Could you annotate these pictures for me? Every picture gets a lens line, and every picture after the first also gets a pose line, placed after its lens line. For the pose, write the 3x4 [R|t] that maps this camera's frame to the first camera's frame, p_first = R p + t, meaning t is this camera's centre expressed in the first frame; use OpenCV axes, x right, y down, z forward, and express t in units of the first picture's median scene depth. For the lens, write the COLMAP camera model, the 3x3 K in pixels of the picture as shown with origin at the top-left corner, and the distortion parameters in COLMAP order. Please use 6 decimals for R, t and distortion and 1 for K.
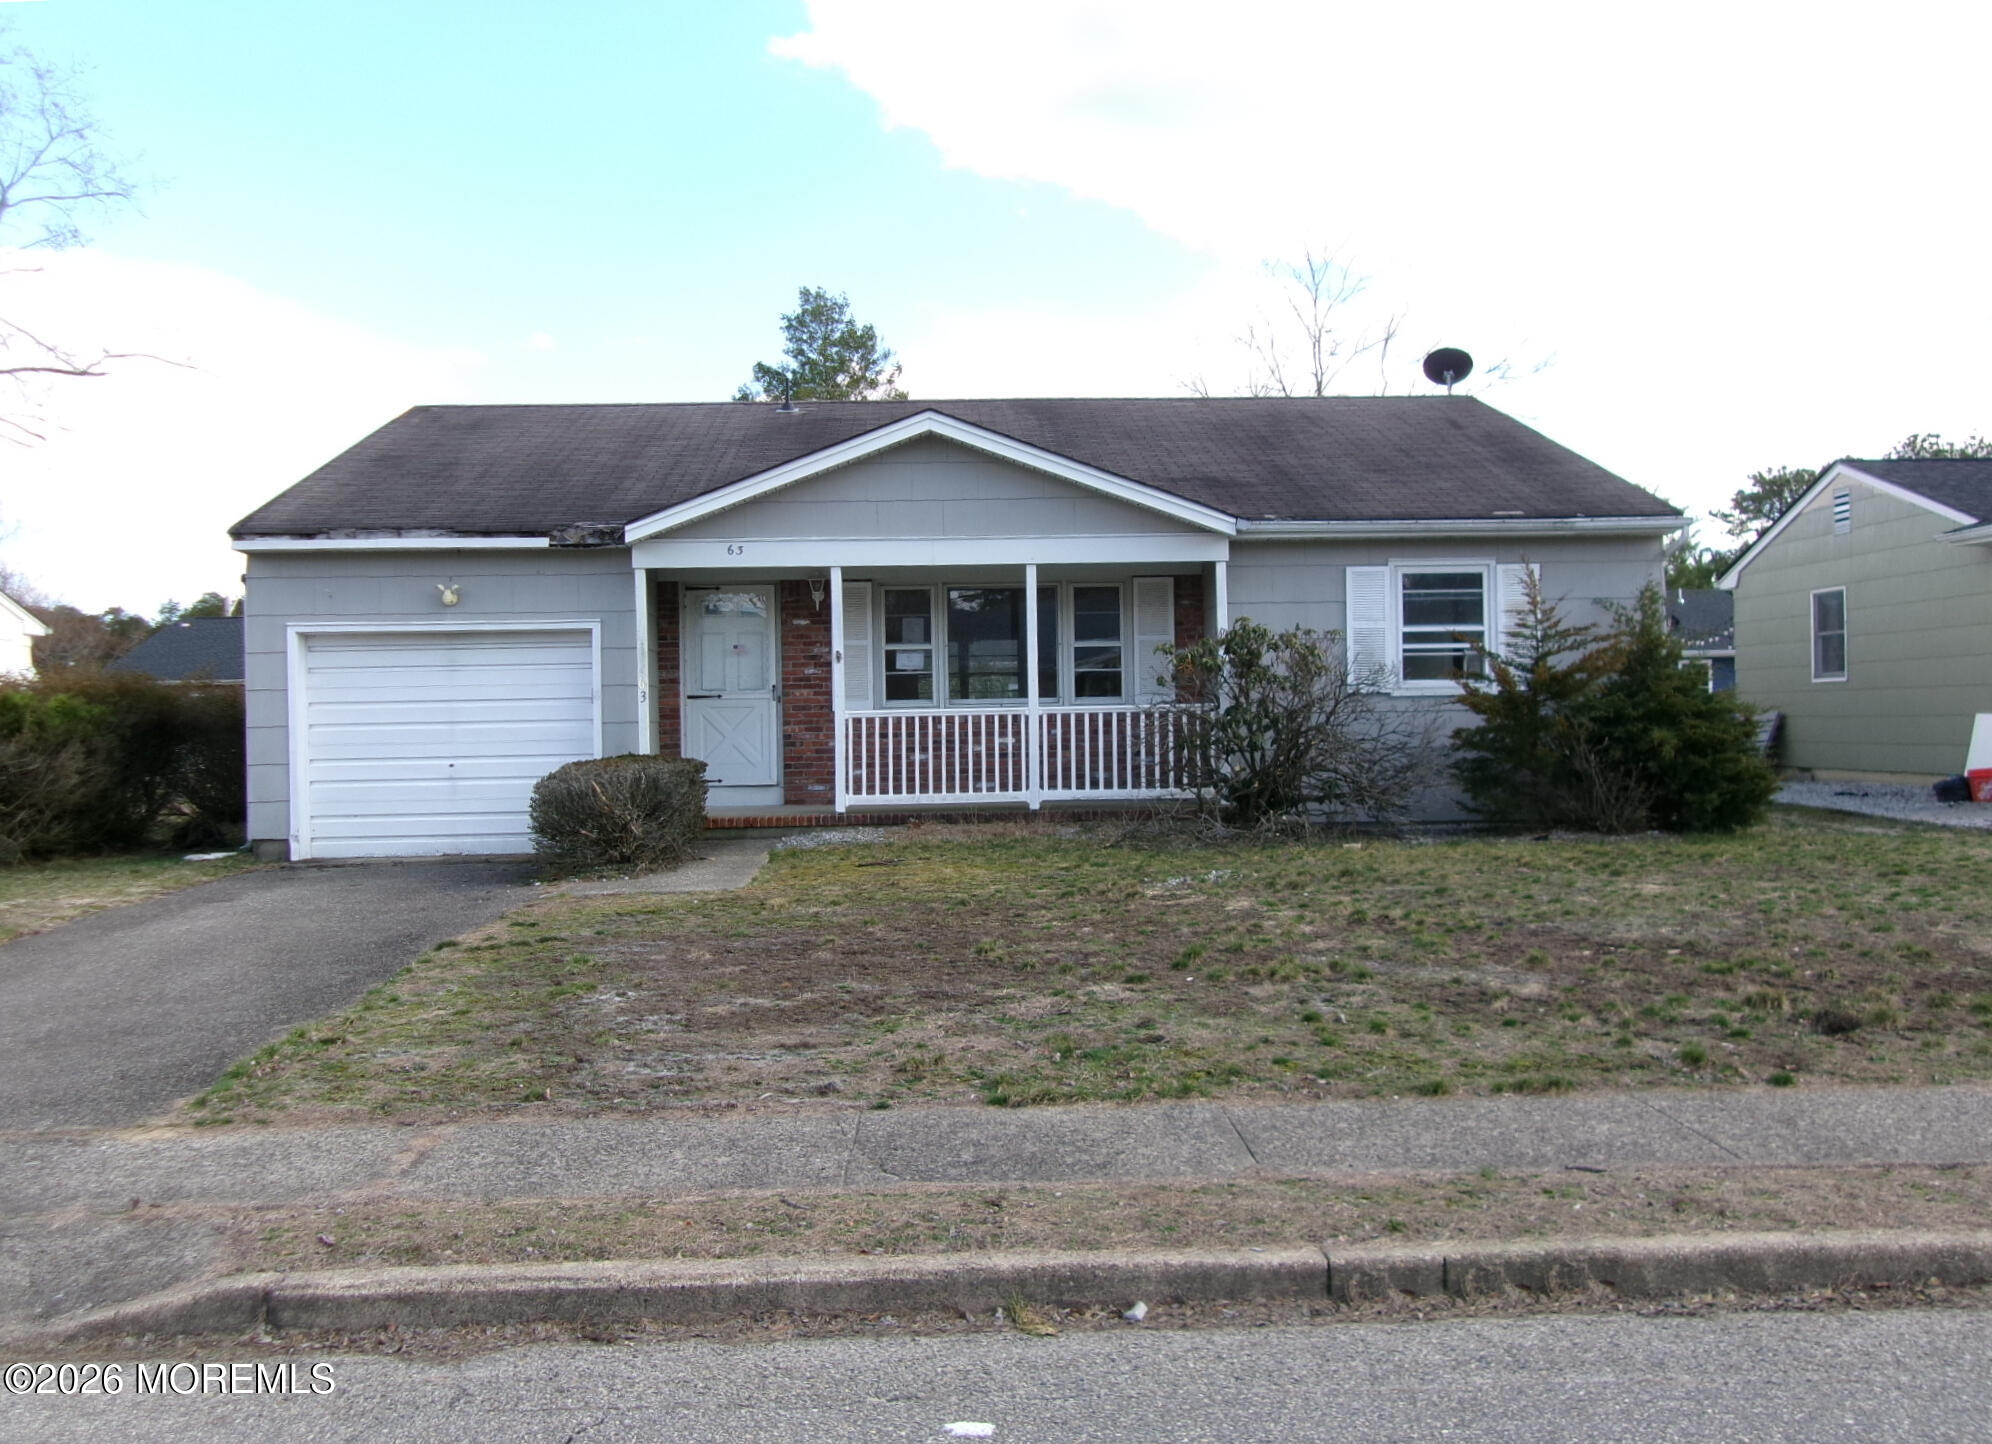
lens RADIAL K [[1933.4, 0, 996.0], [0, 1933.4, 722.0], [0, 0, 1]] dist [0.006734, -0.001525]
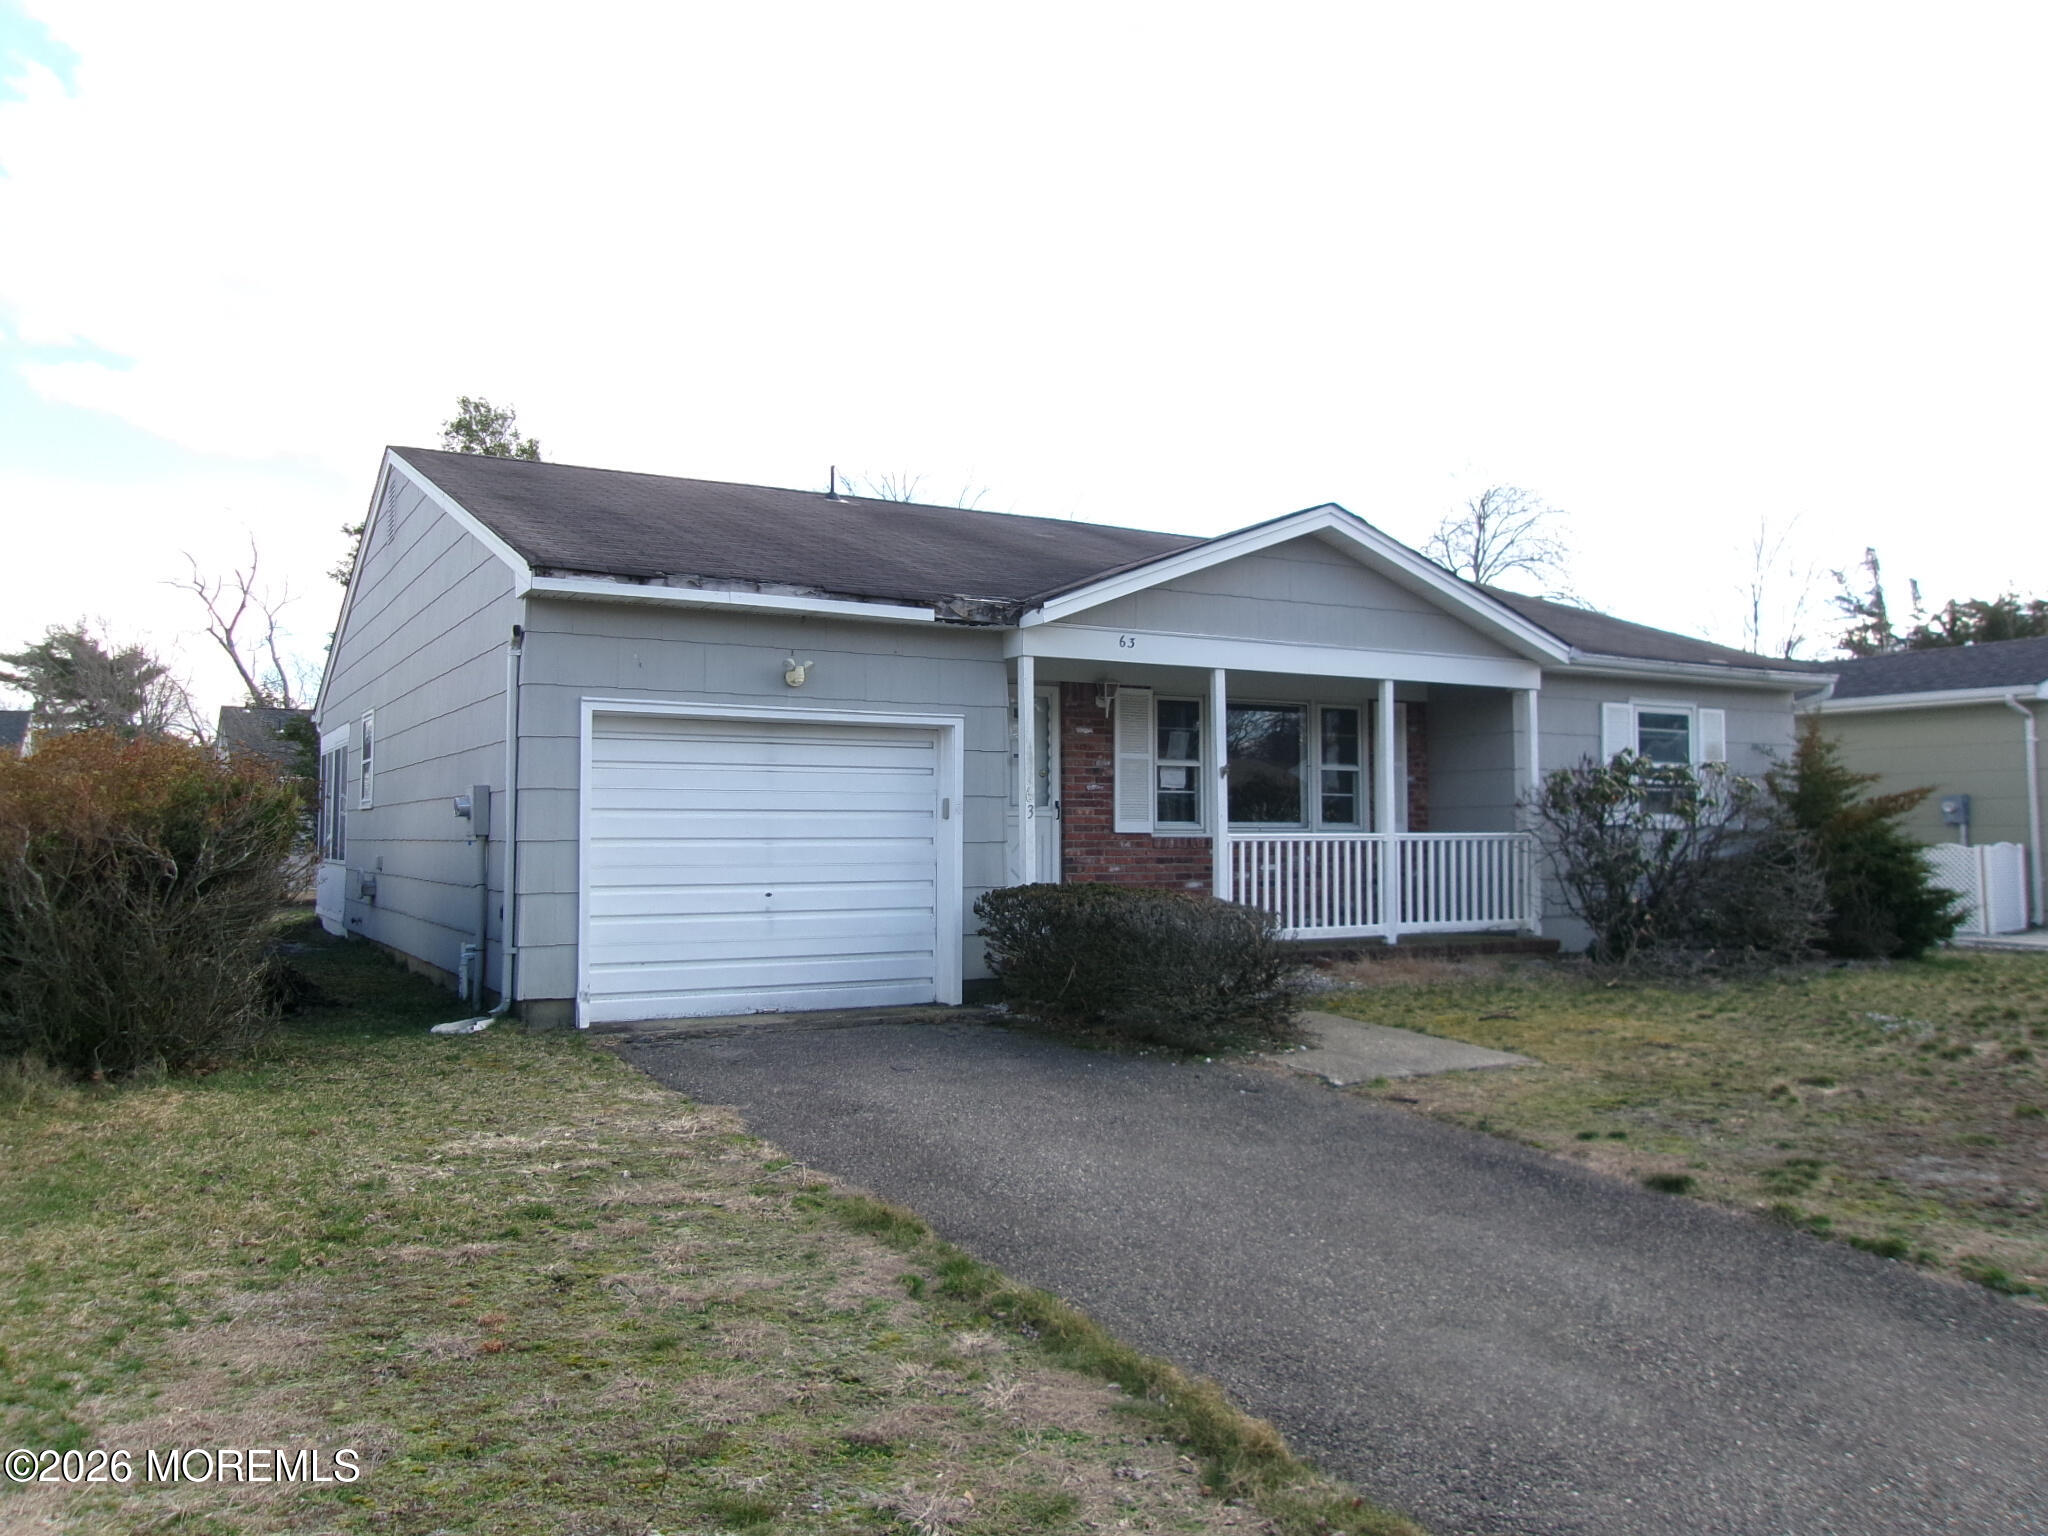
lens RADIAL K [[1569.0, 0, 1024.0], [0, 1569.0, 768.0], [0, 0, 1]] dist [-0.029327, 0.046379]
pose [[0.890846, 0.037804, 0.452729, -0.481019], [-0.016565, 0.998572, -0.050789, 0.002261], [-0.454002, 0.037746, 0.890201, 0.403564]]
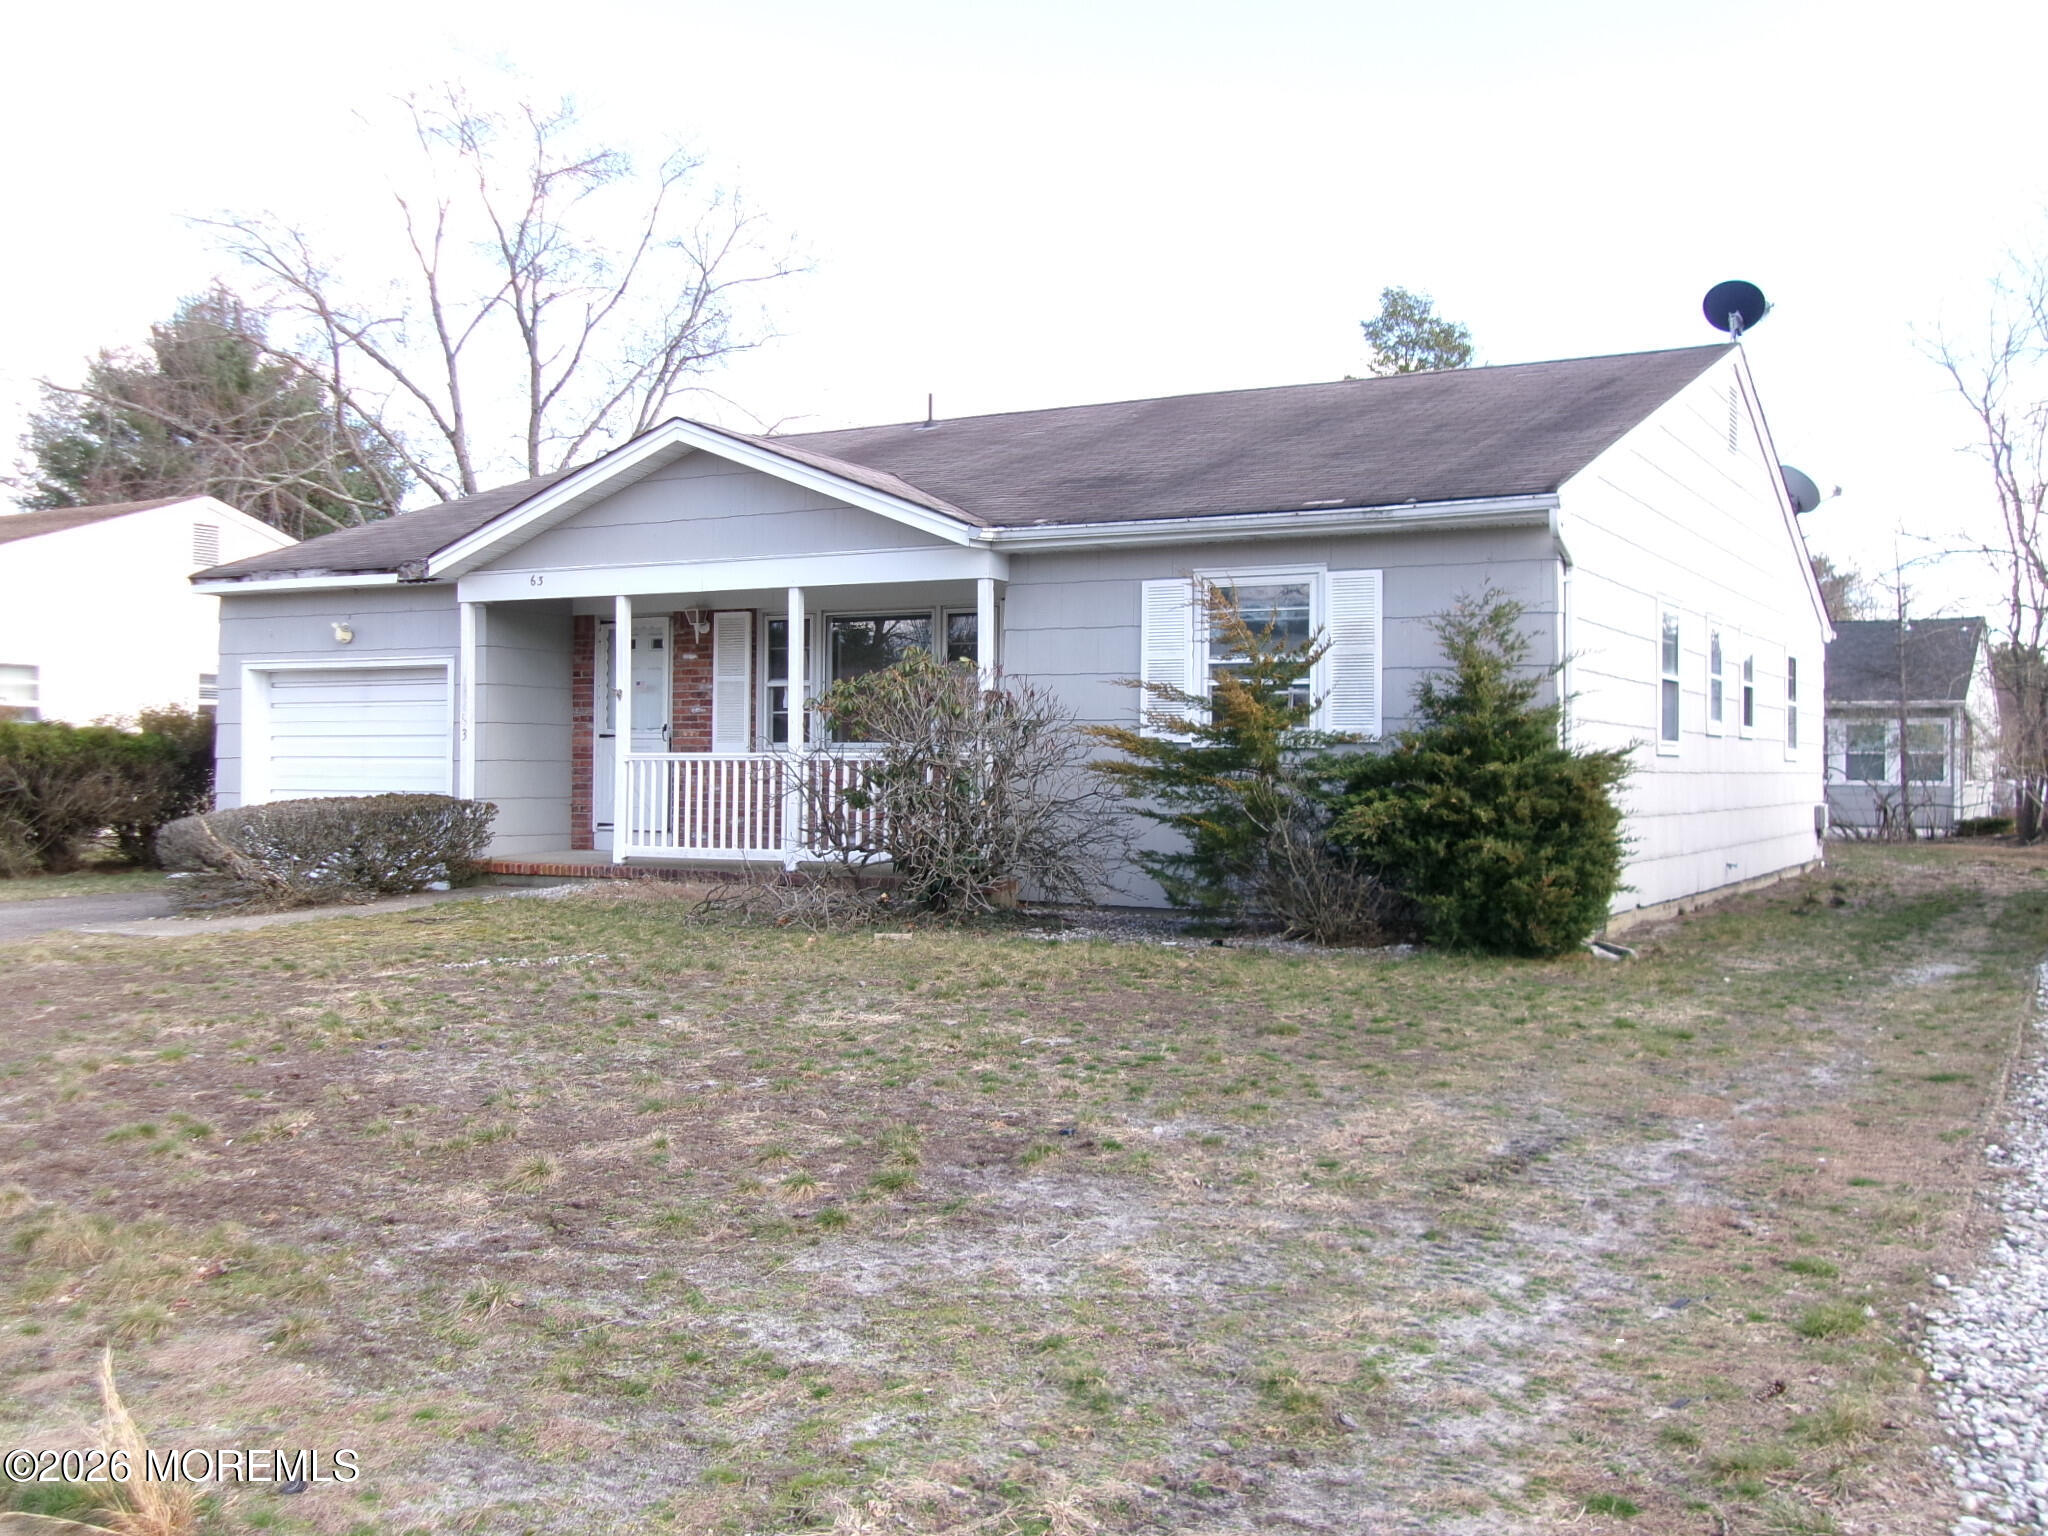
lens RADIAL K [[1958.8, 0, 1024.0], [0, 1958.8, 768.0], [0, 0, 1]] dist [-0.001423, -0.002558]
pose [[0.848628, 0.023345, -0.528475, 0.571870], [-0.021623, 0.999722, 0.009439, -0.011338], [0.528548, 0.003417, 0.848896, 0.307856]]
